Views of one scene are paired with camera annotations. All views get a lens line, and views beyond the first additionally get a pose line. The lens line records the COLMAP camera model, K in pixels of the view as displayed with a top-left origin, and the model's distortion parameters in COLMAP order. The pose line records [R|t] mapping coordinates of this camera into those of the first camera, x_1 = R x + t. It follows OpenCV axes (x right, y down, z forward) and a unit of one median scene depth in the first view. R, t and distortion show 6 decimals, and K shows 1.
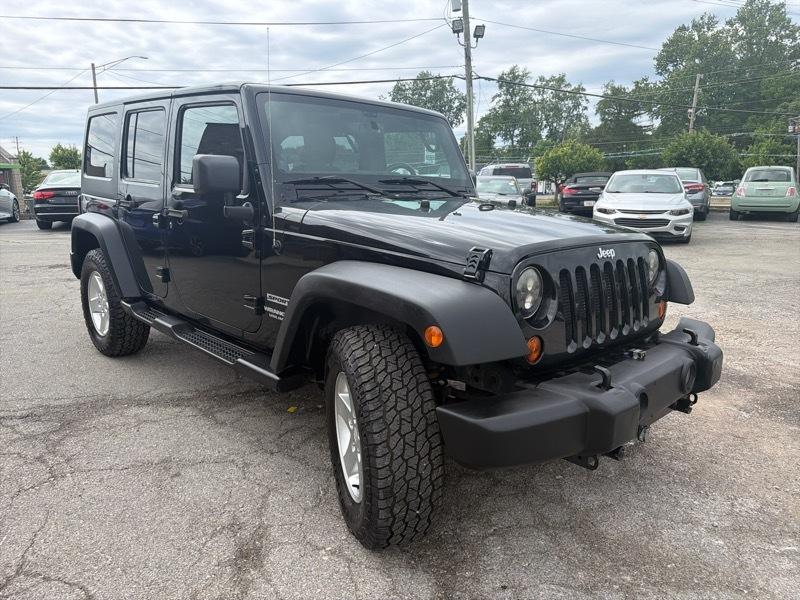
lens RADIAL K [[576.4, 0, 402.1], [0, 576.4, 301.1], [0, 0, 1]] dist [0.053126, -0.066924]
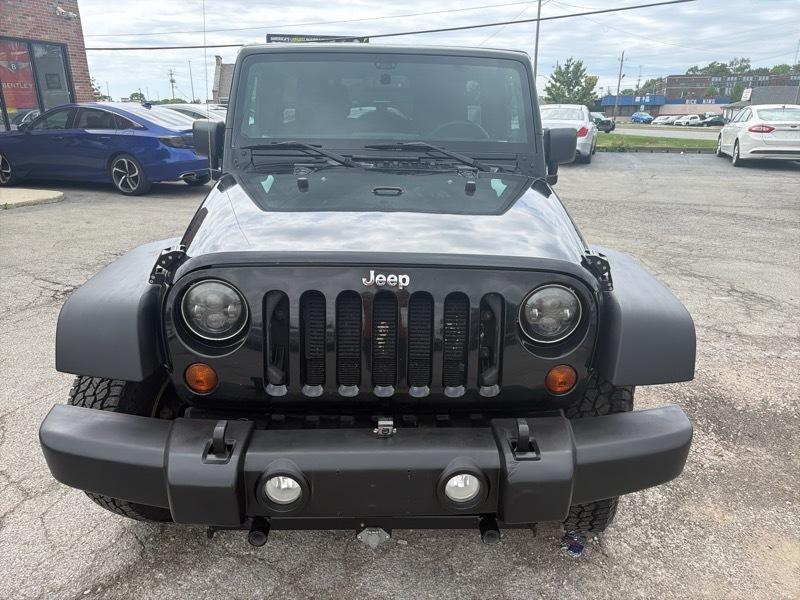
lens RADIAL K [[580.3, 0, 403.0], [0, 580.3, 303.2], [0, 0, 1]] dist [0.012767, -0.016060]
pose [[0.737338, 0.218835, -0.639096, 0.702140], [-0.141265, 0.975107, 0.170909, -0.151473], [0.660588, -0.035736, 0.749897, 0.412481]]
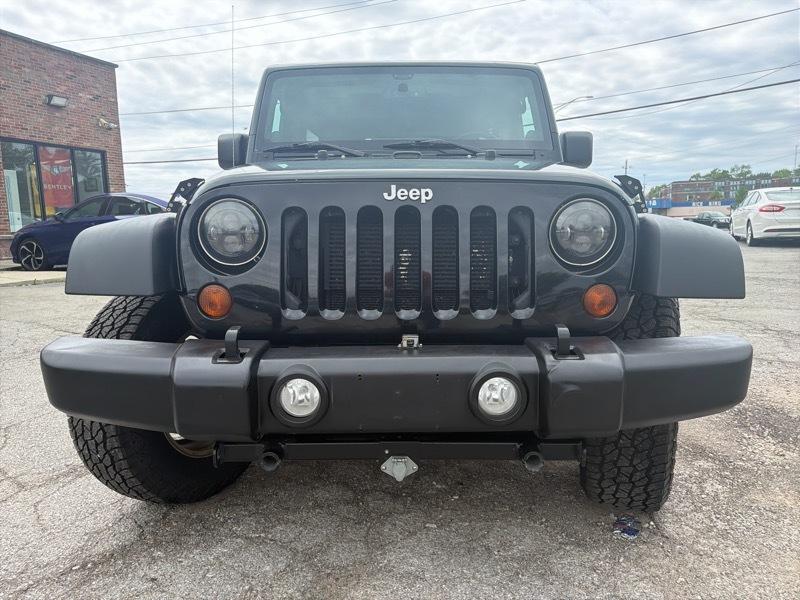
lens RADIAL K [[581.4, 0, 400.0], [0, 581.4, 300.0], [0, 0, 1]] dist [0.005359, -0.006900]
pose [[0.716591, 0.075115, -0.693437, 0.705538], [-0.119641, 0.992687, -0.016105, 0.047758], [0.687156, 0.094504, 0.720337, 0.437863]]
